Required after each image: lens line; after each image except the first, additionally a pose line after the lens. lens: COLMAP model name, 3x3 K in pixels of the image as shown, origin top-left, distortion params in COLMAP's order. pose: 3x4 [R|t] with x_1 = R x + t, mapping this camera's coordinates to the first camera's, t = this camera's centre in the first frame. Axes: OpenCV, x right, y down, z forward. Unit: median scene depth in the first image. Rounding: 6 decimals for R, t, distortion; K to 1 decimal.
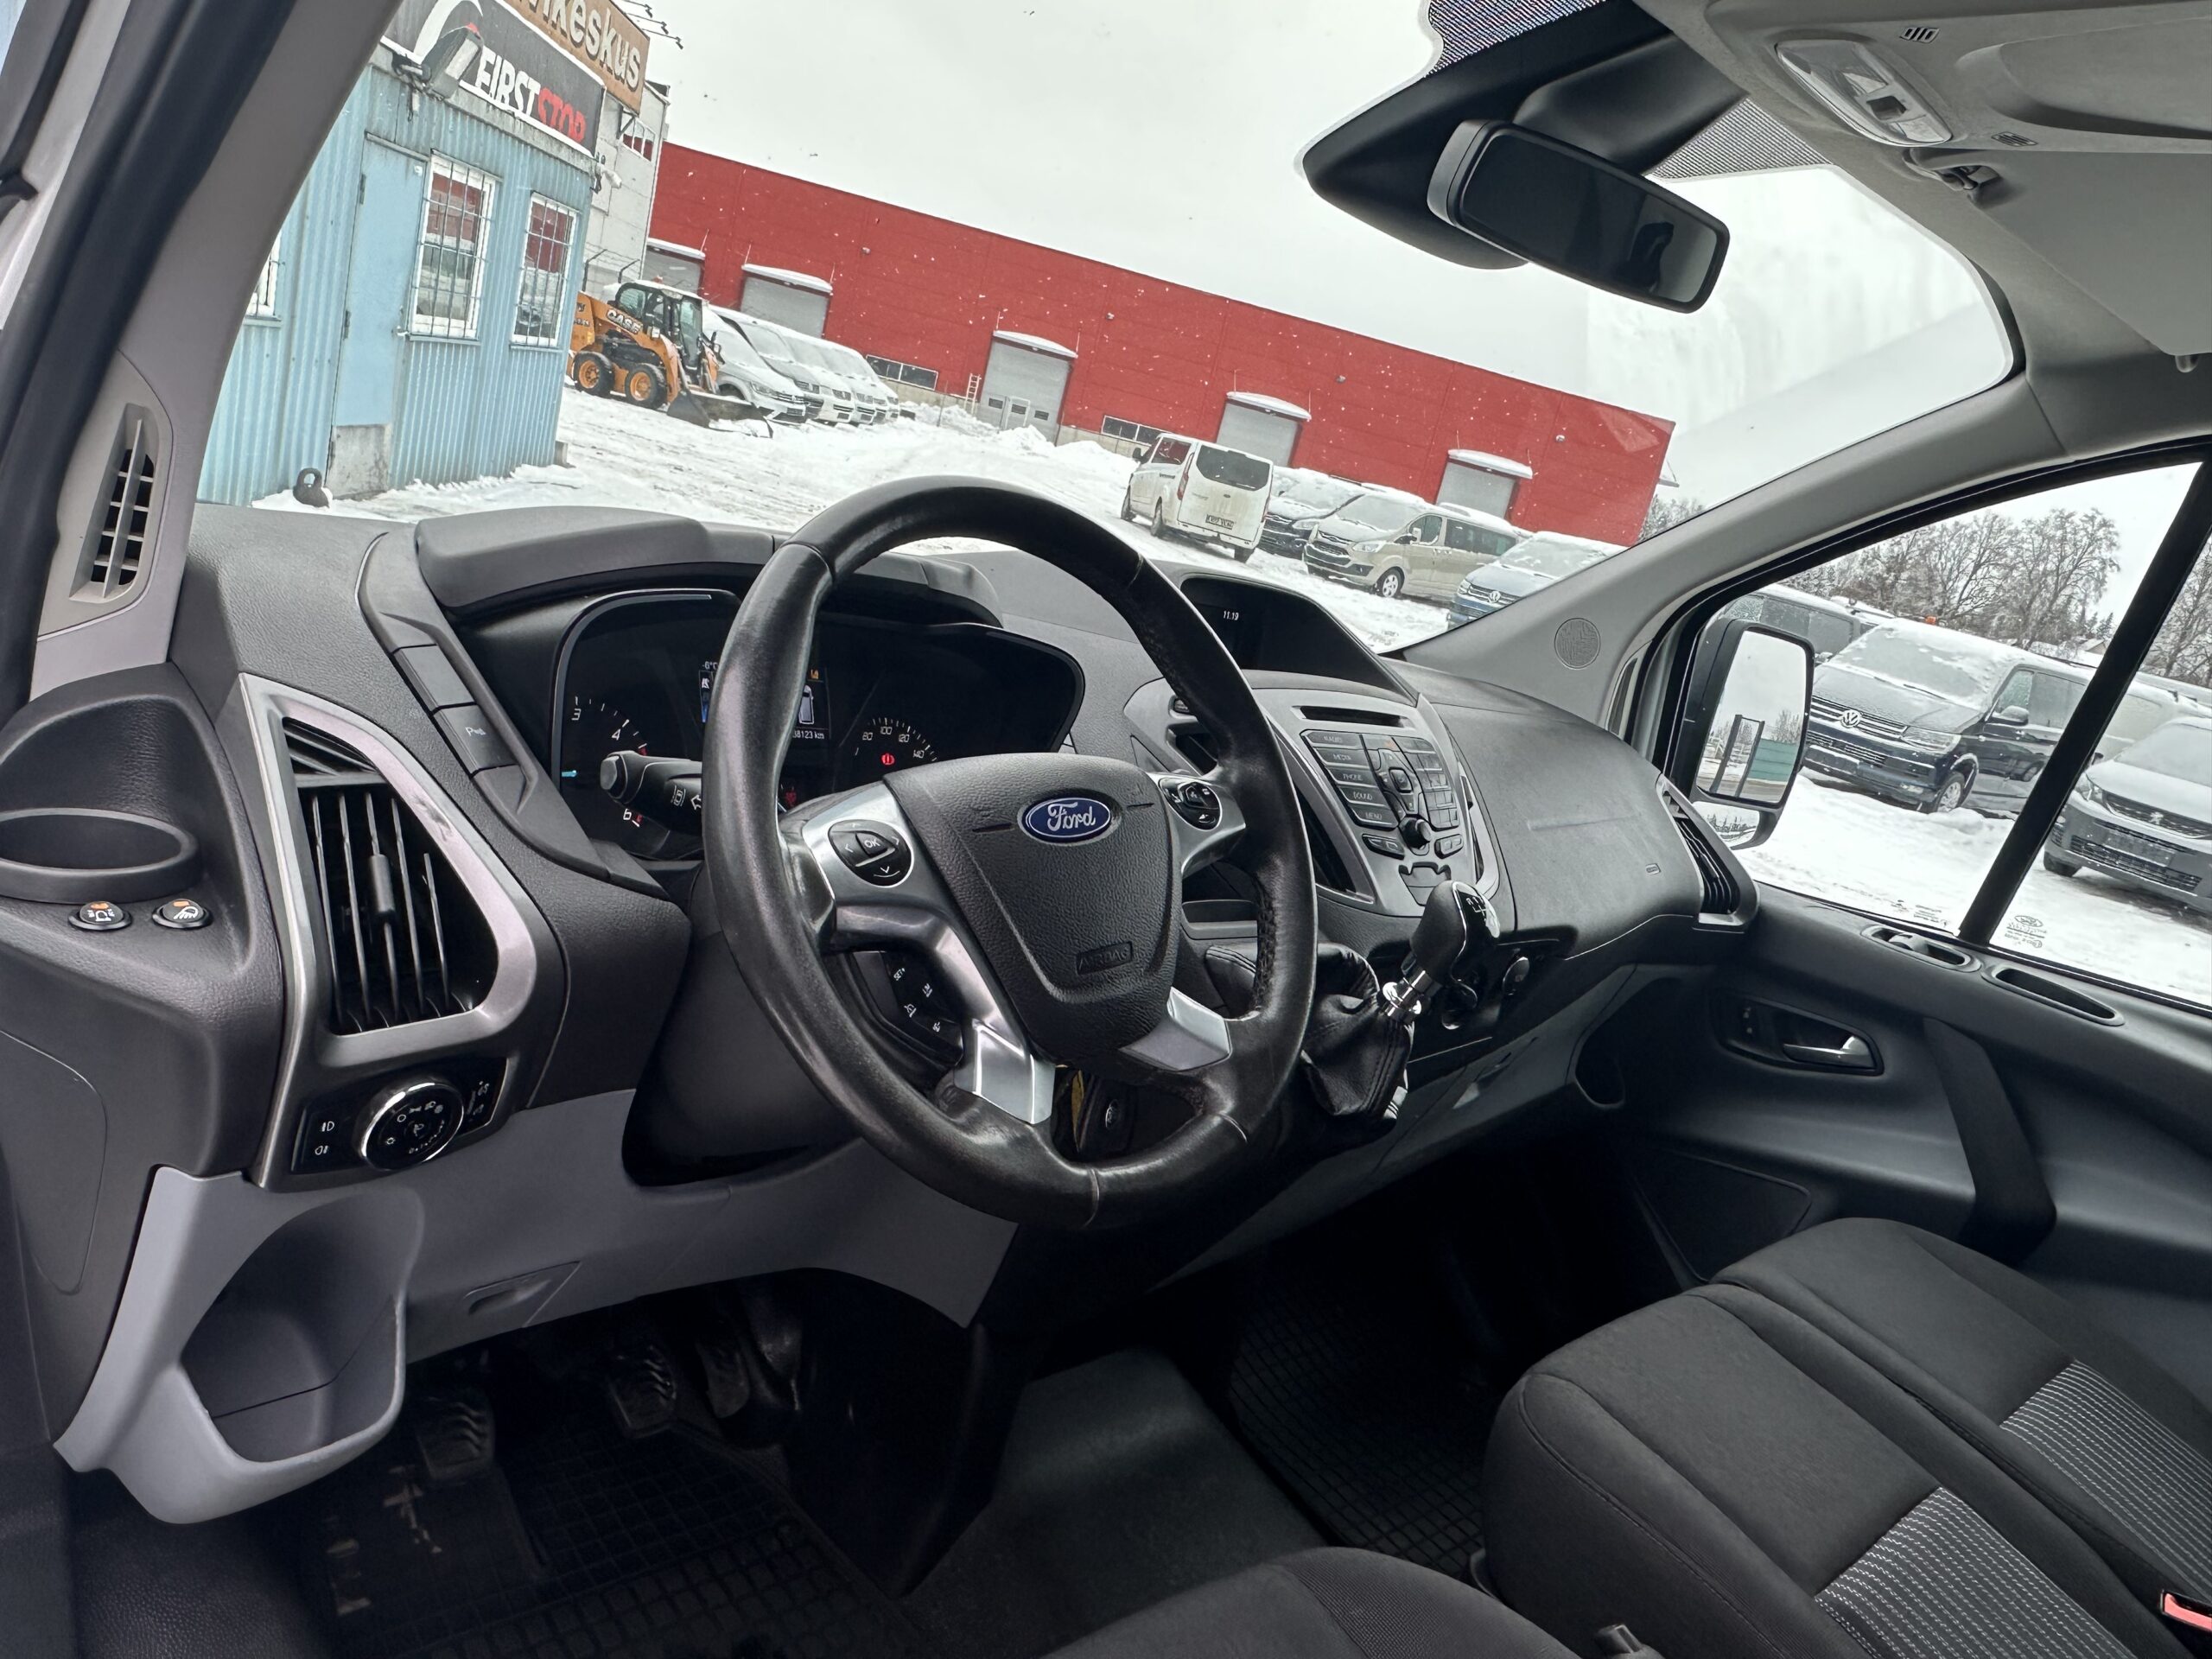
lens RADIAL K [[1536.3, 0, 1108.6], [0, 1536.3, 857.3], [0, 0, 1]] dist [0.007747, 0.000705]
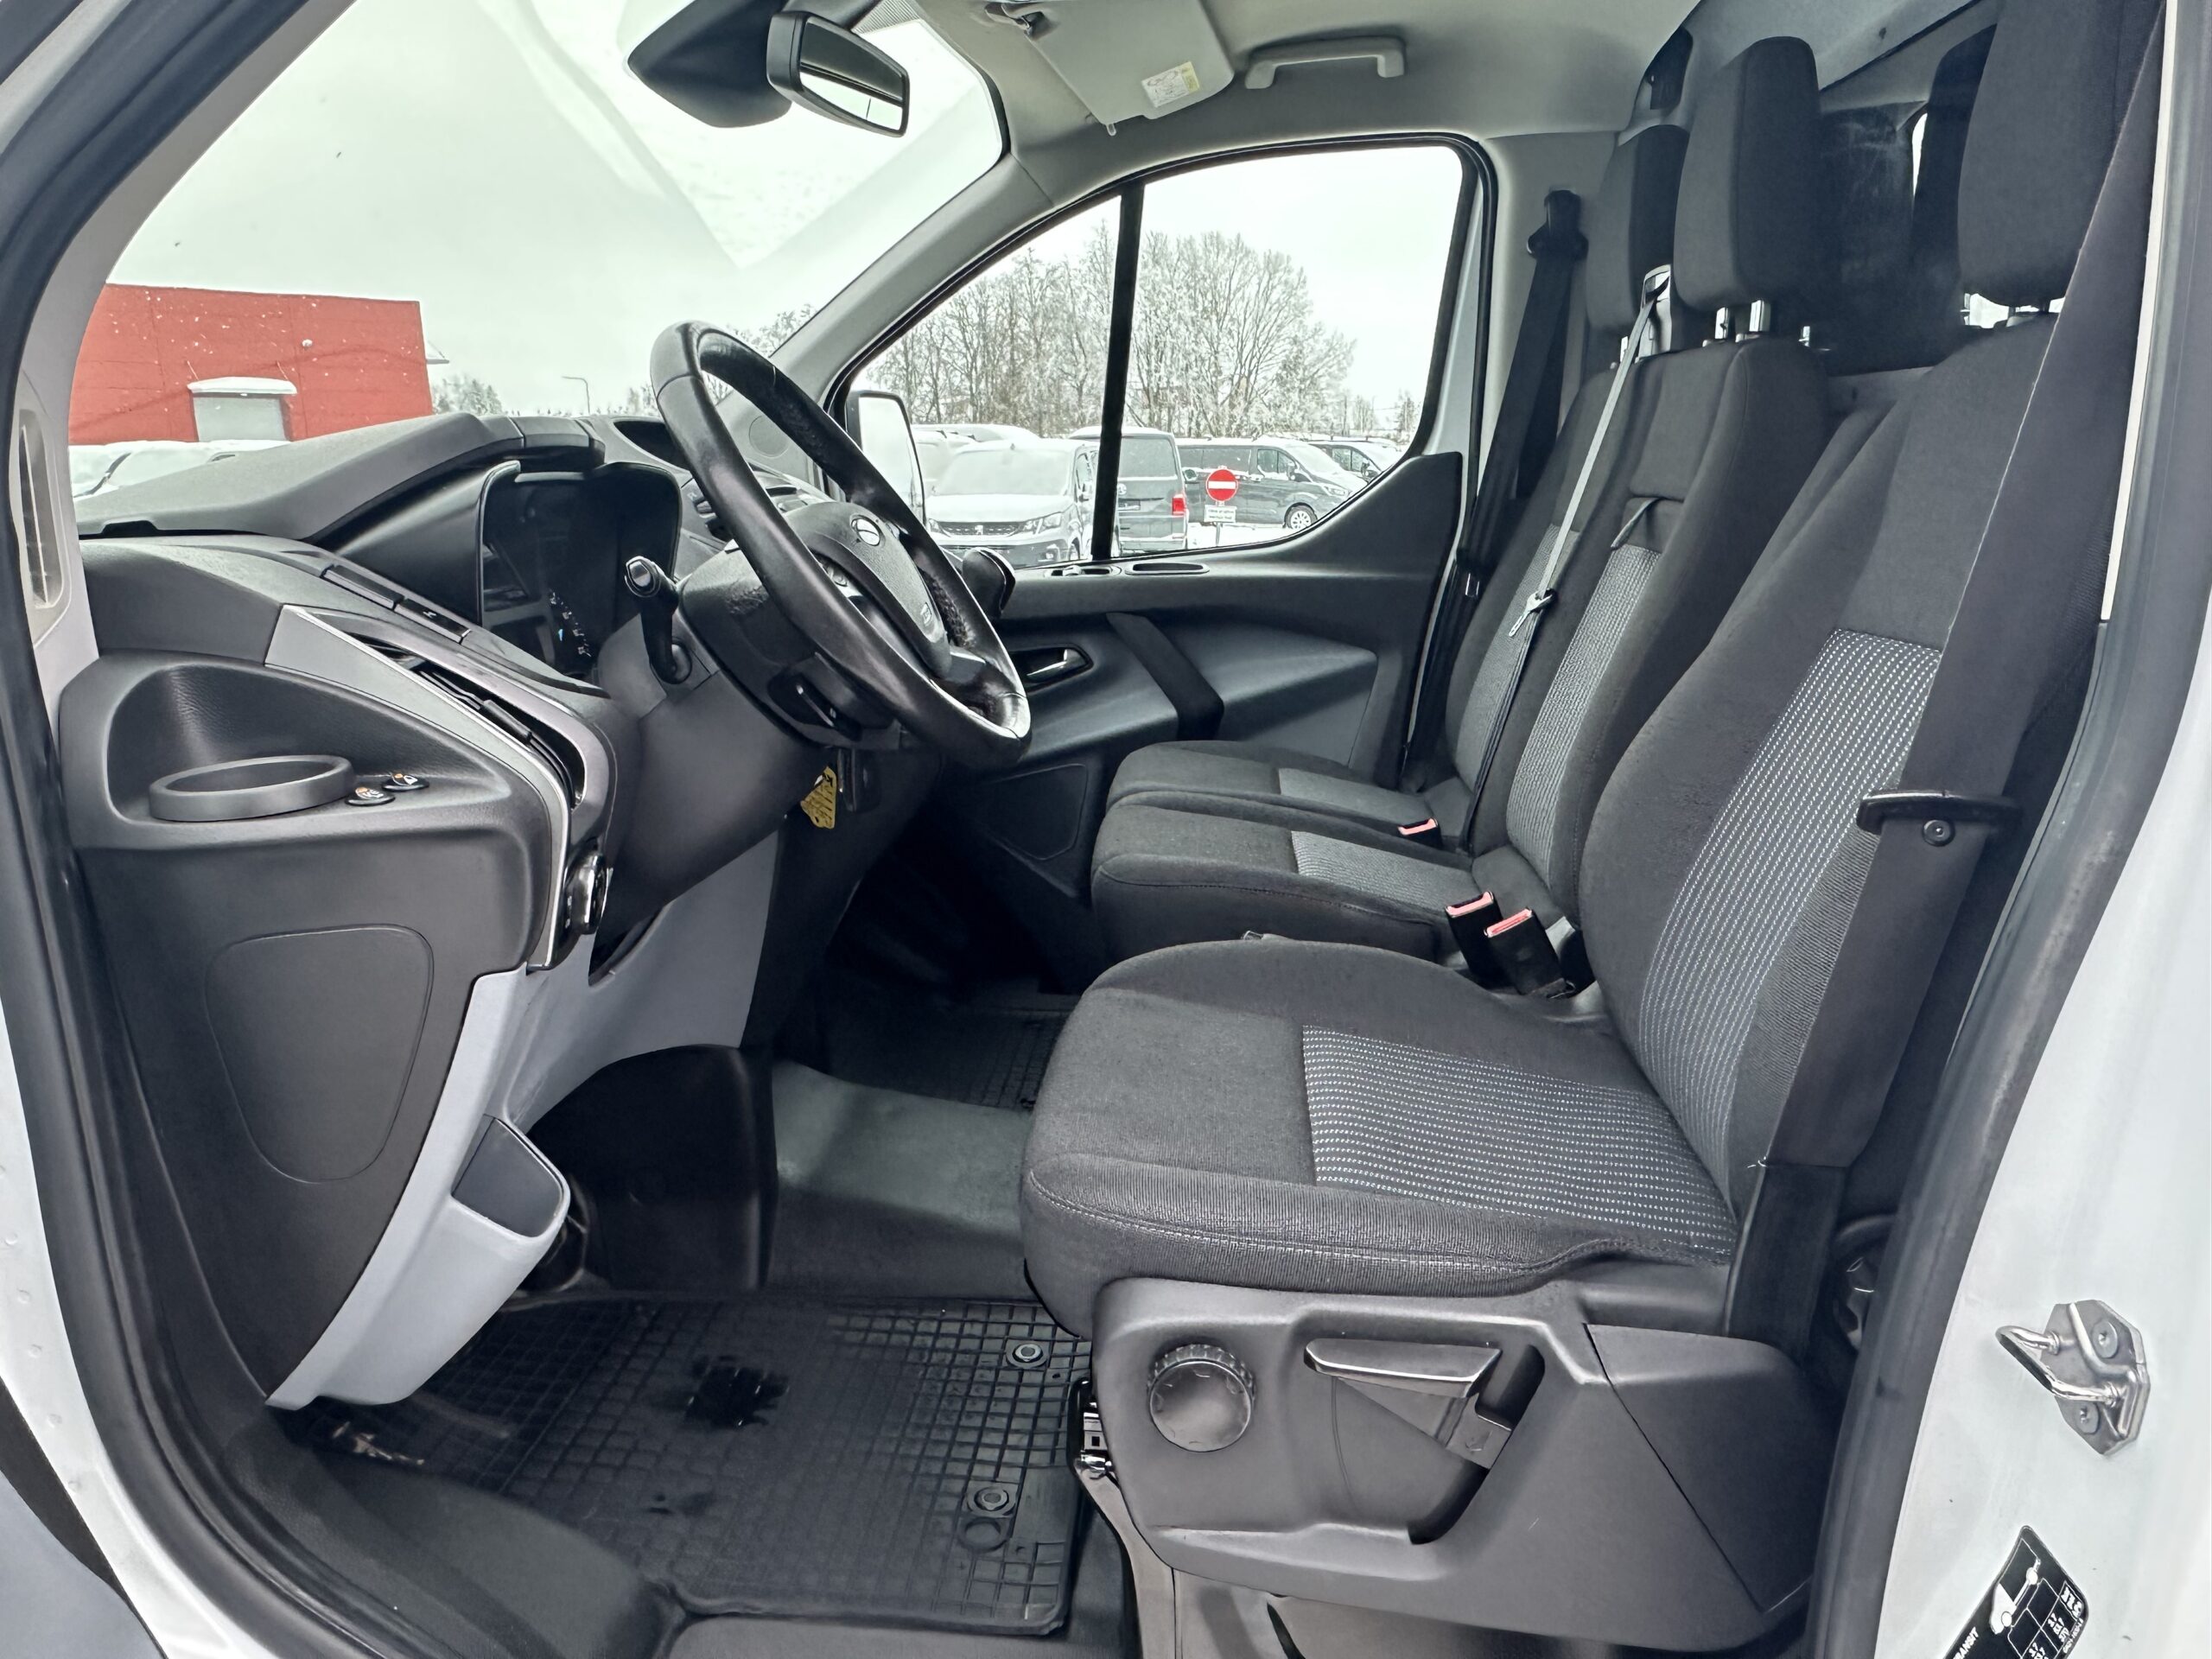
lens RADIAL K [[1536.3, 0, 1108.6], [0, 1536.3, 857.3], [0, 0, 1]] dist [0.007747, 0.000705]
pose [[0.706305, -0.416977, 0.572070, -0.336256], [0.372135, 0.906148, 0.201027, 0.019210], [-0.602203, 0.070901, 0.795188, -0.113090]]
